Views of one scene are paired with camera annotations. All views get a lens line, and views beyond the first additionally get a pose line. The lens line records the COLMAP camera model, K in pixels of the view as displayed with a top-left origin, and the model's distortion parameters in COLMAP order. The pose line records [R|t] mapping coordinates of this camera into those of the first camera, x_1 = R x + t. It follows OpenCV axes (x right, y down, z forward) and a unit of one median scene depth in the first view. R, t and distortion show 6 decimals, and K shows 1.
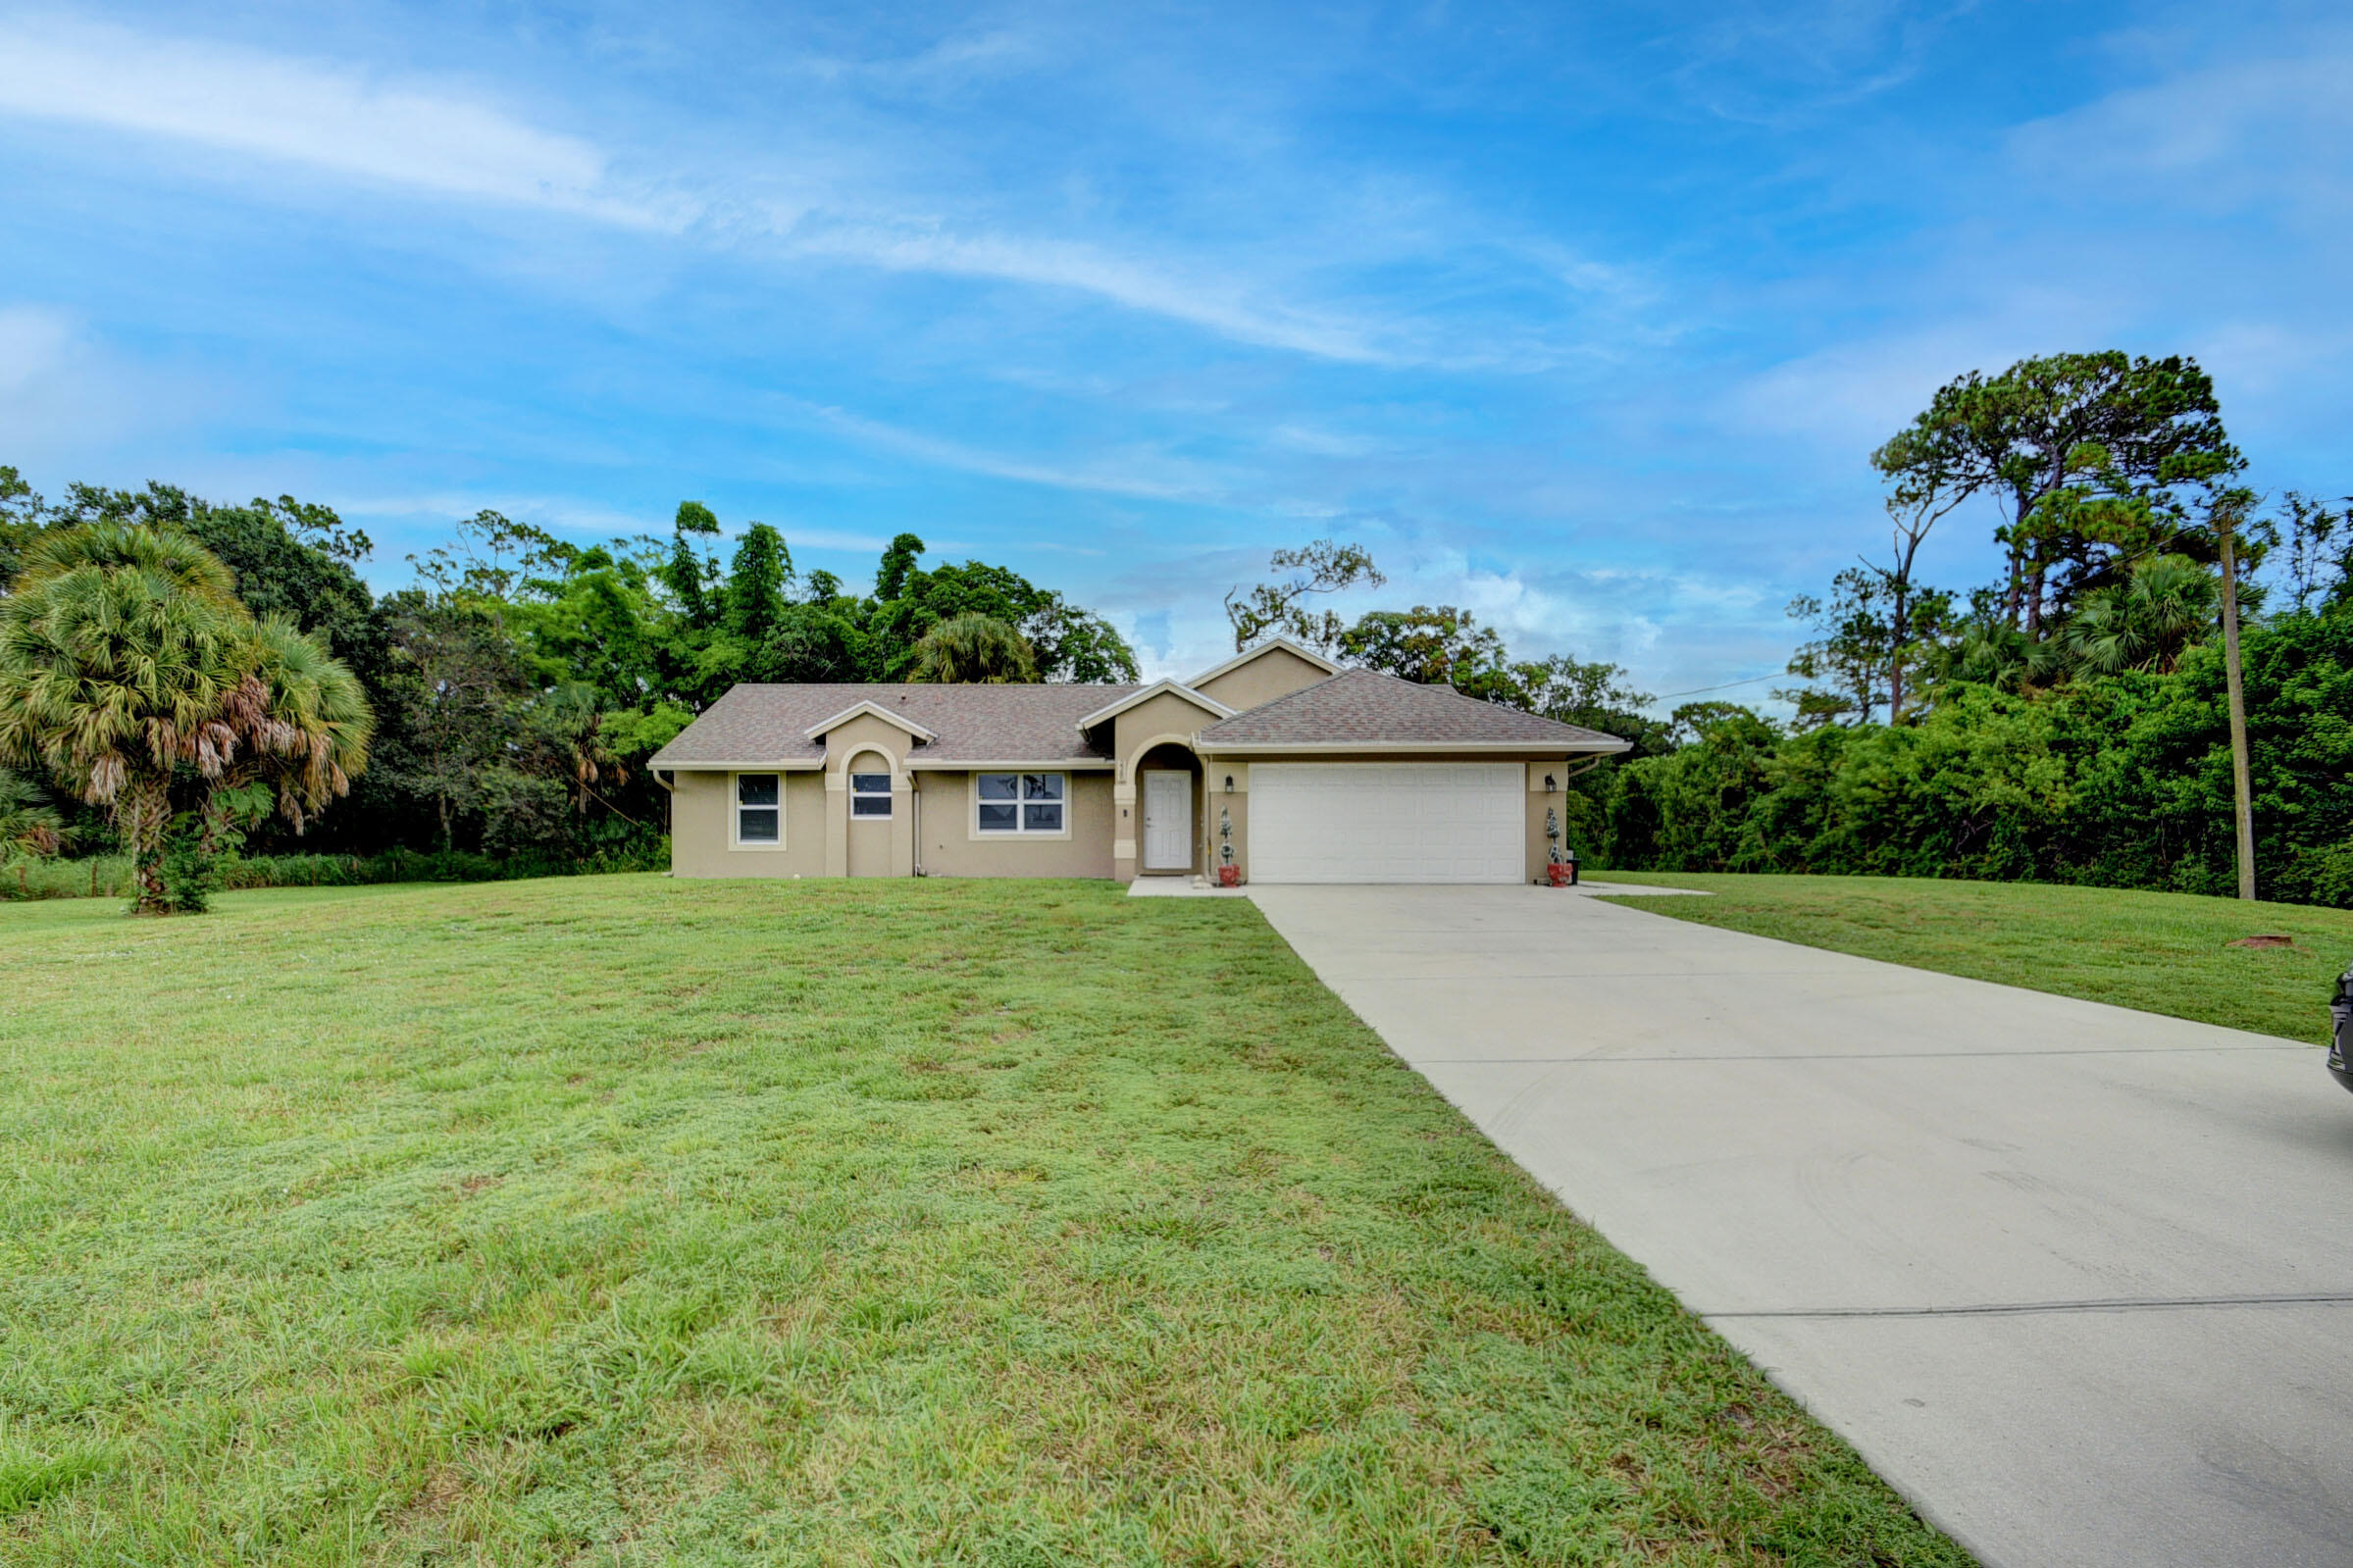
lens RADIAL K [[1037.8, 0, 1171.6], [0, 1037.8, 850.0], [0, 0, 1]] dist [0.009633, -0.011359]
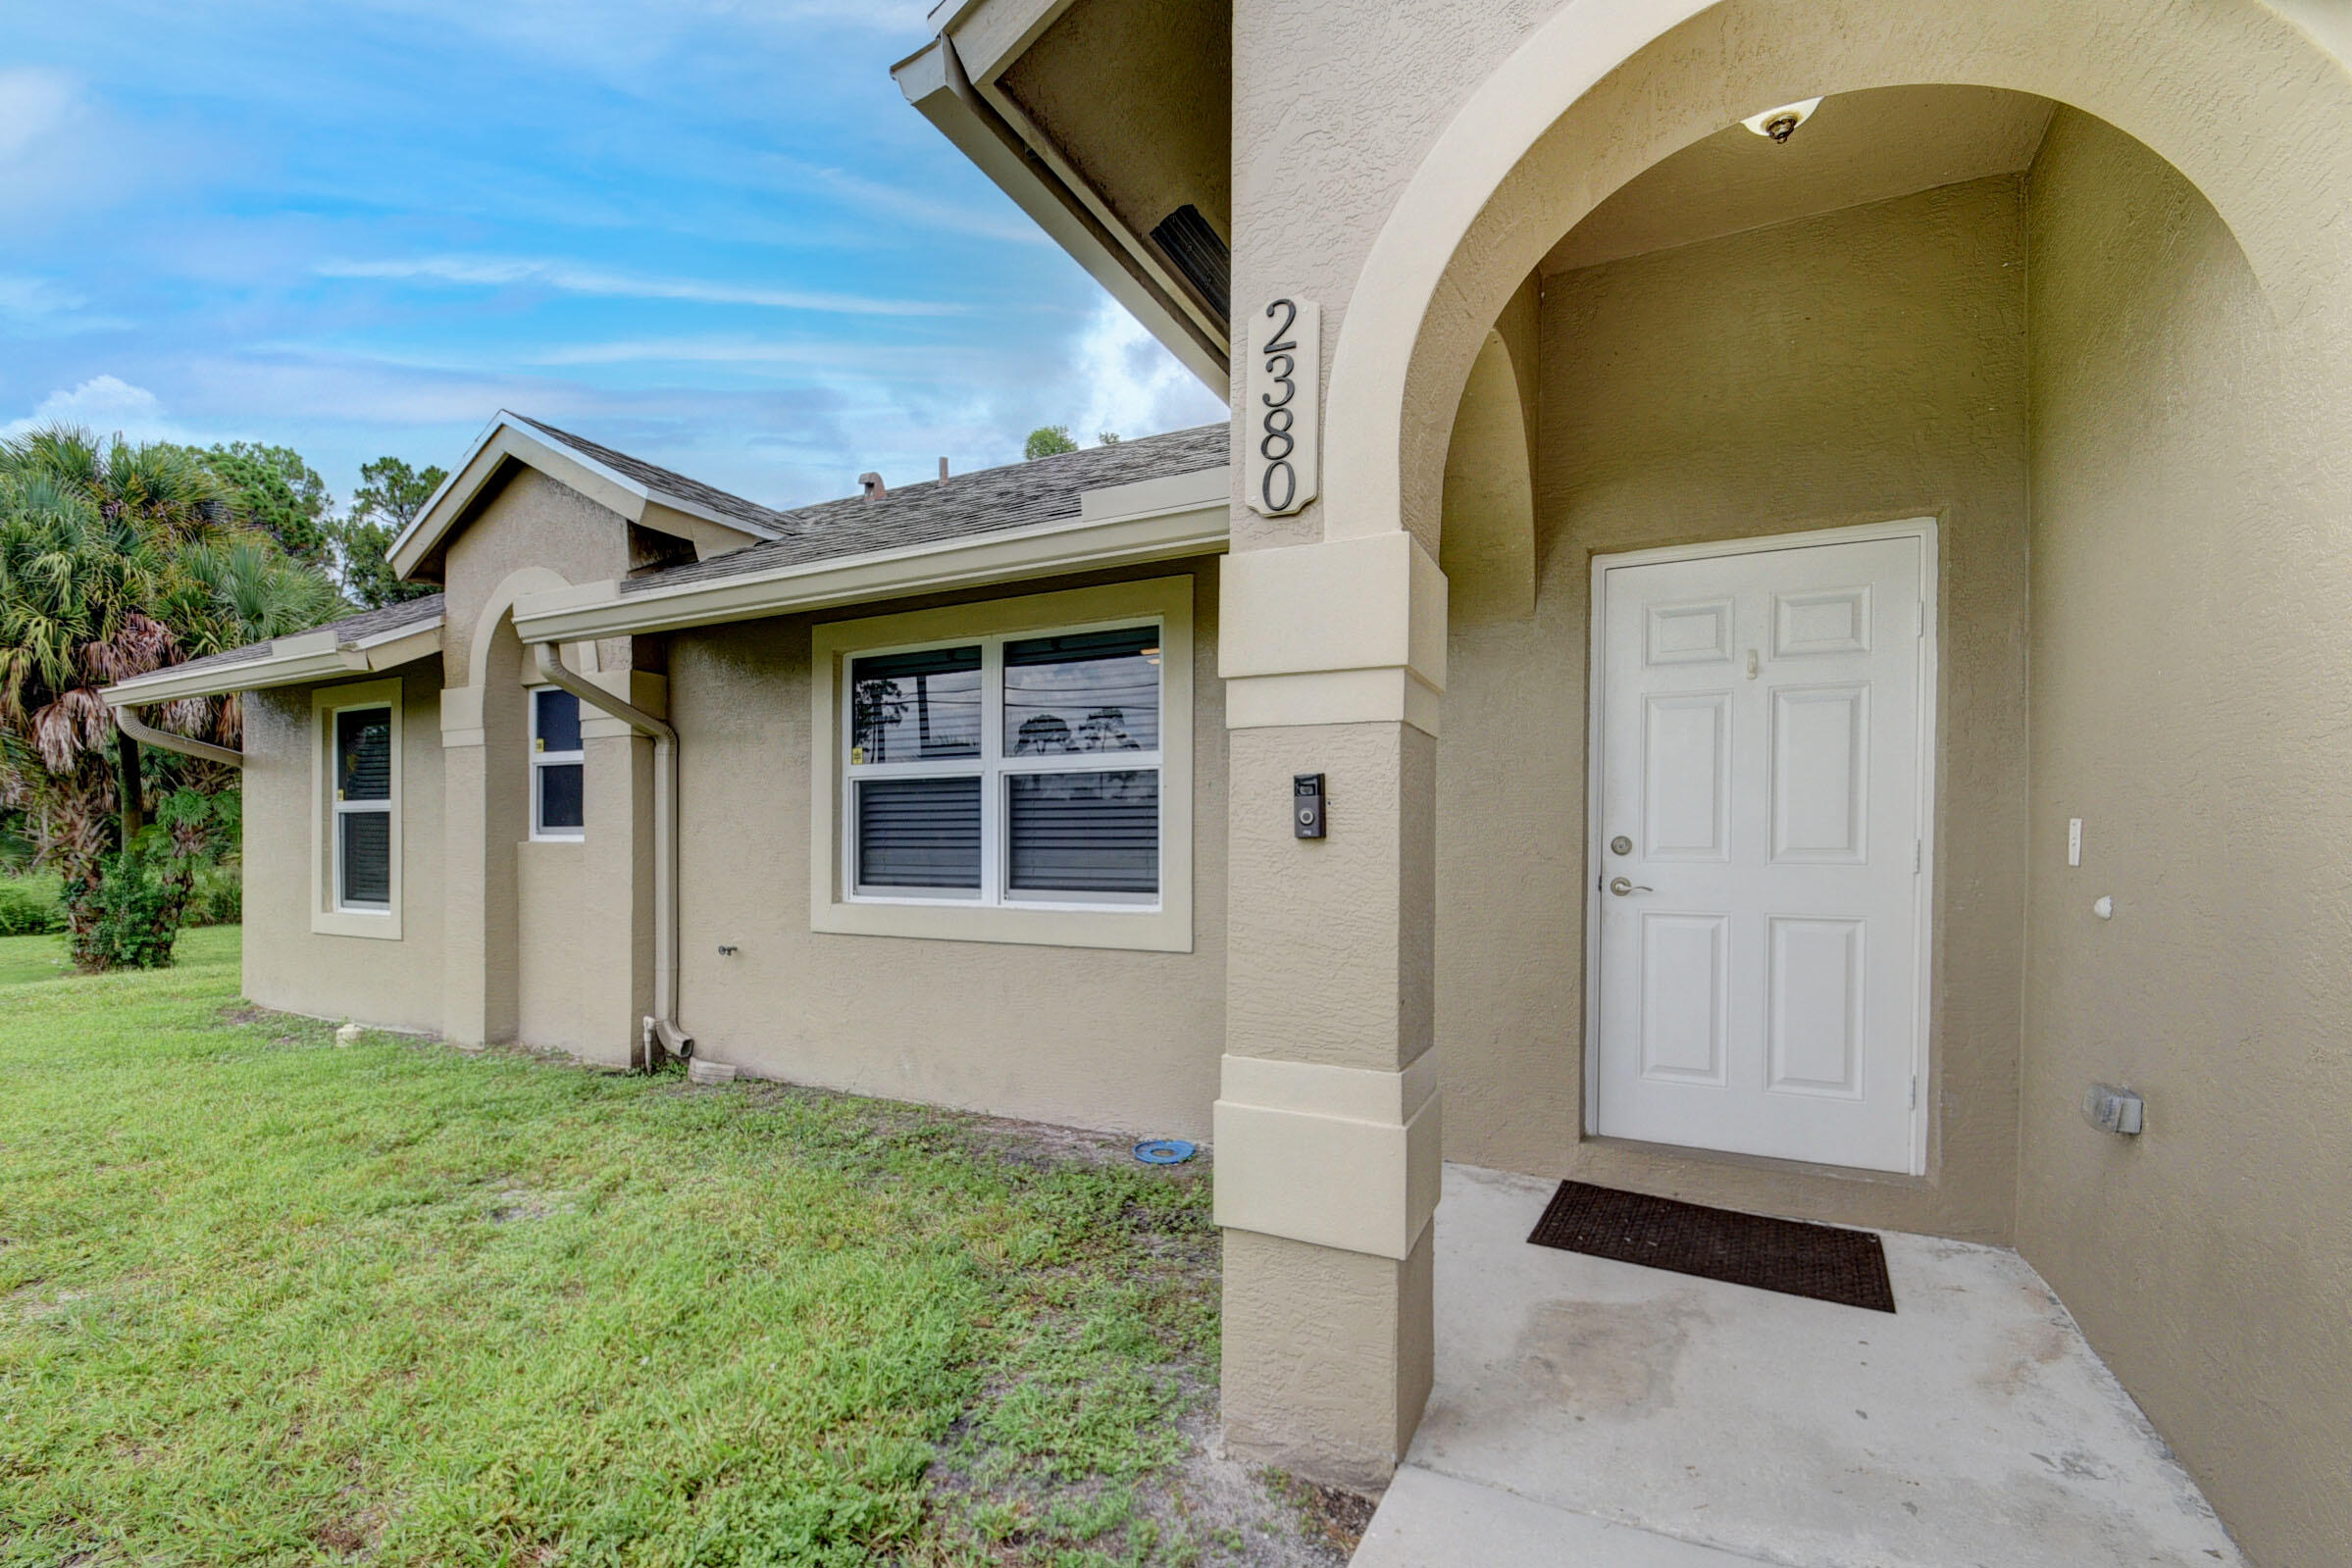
lens RADIAL K [[1037.4, 0, 1171.1], [0, 1037.4, 850.0], [0, 0, 1]] dist [0.009633, -0.011359]
pose [[0.884224, 0.002767, -0.467055, -0.007052], [0.000831, 0.999972, 0.007497, -0.028630], [0.467063, -0.007017, 0.884196, 0.812010]]
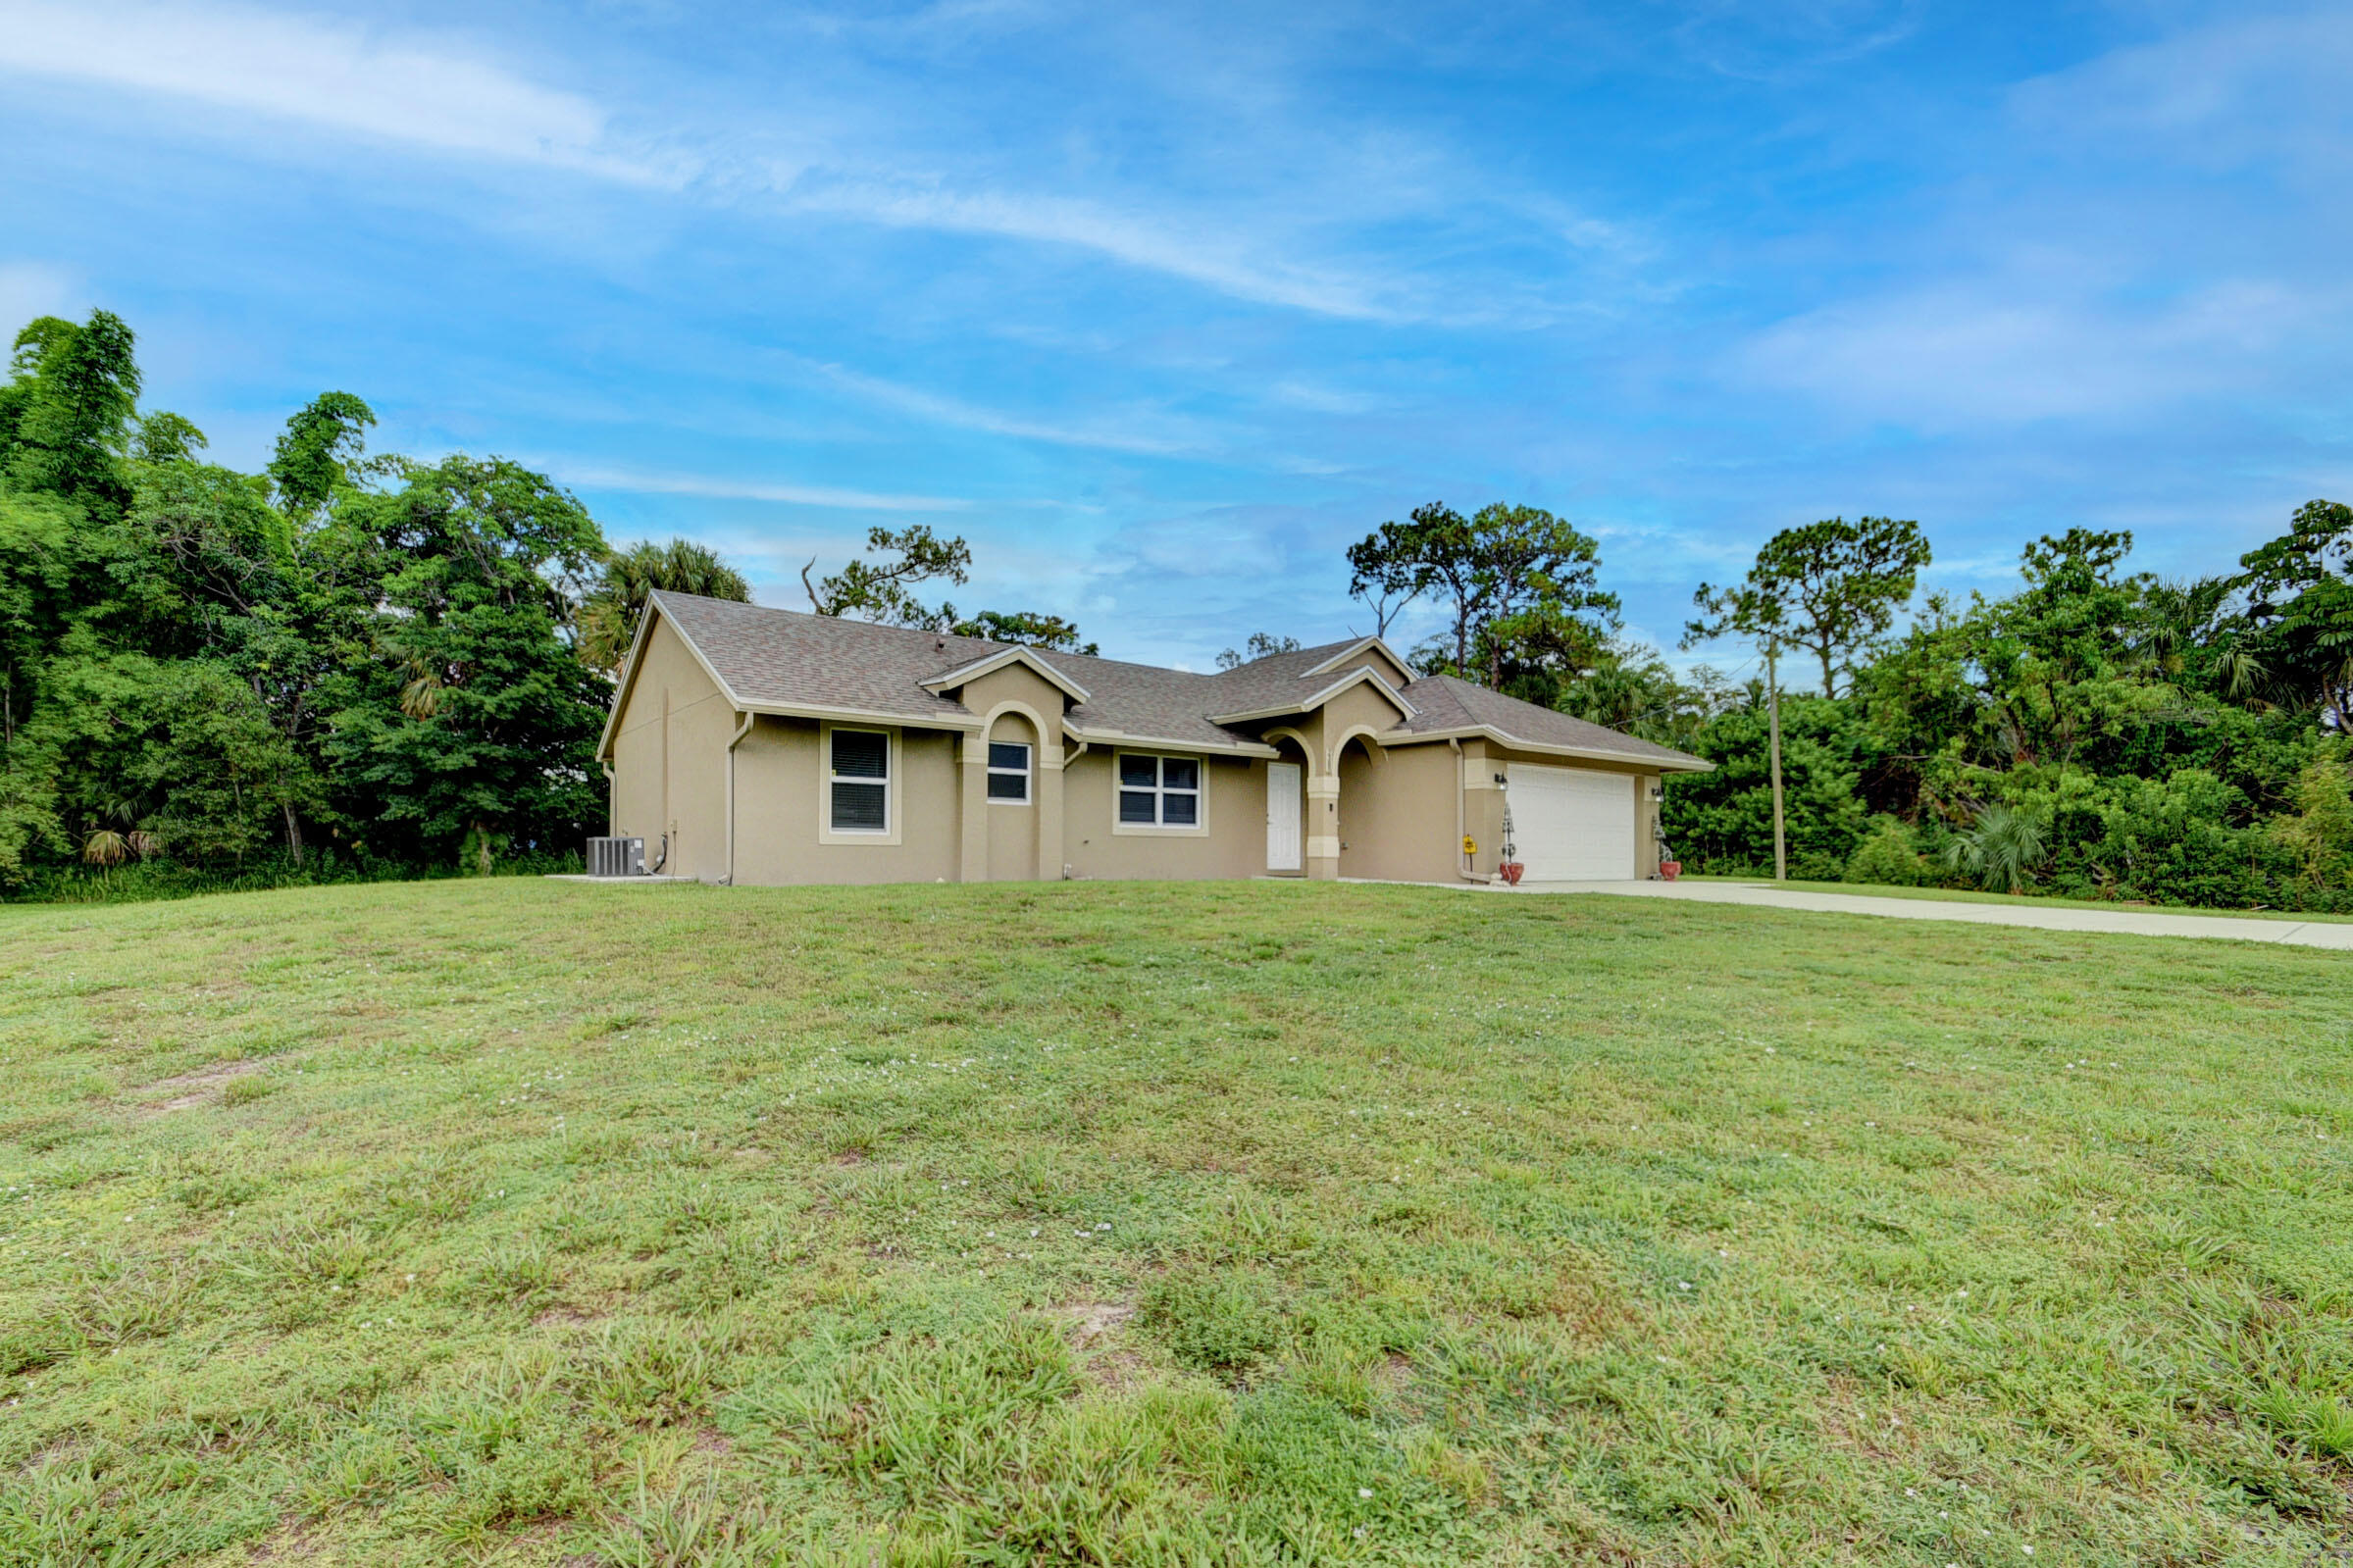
lens RADIAL K [[1037.8, 0, 1171.6], [0, 1037.8, 850.0], [0, 0, 1]] dist [0.009633, -0.011359]
pose [[0.785426, 0.008522, 0.618897, -0.646868], [-0.001177, 0.999924, -0.012275, 0.012264], [-0.618955, 0.008912, 0.785376, 0.335846]]
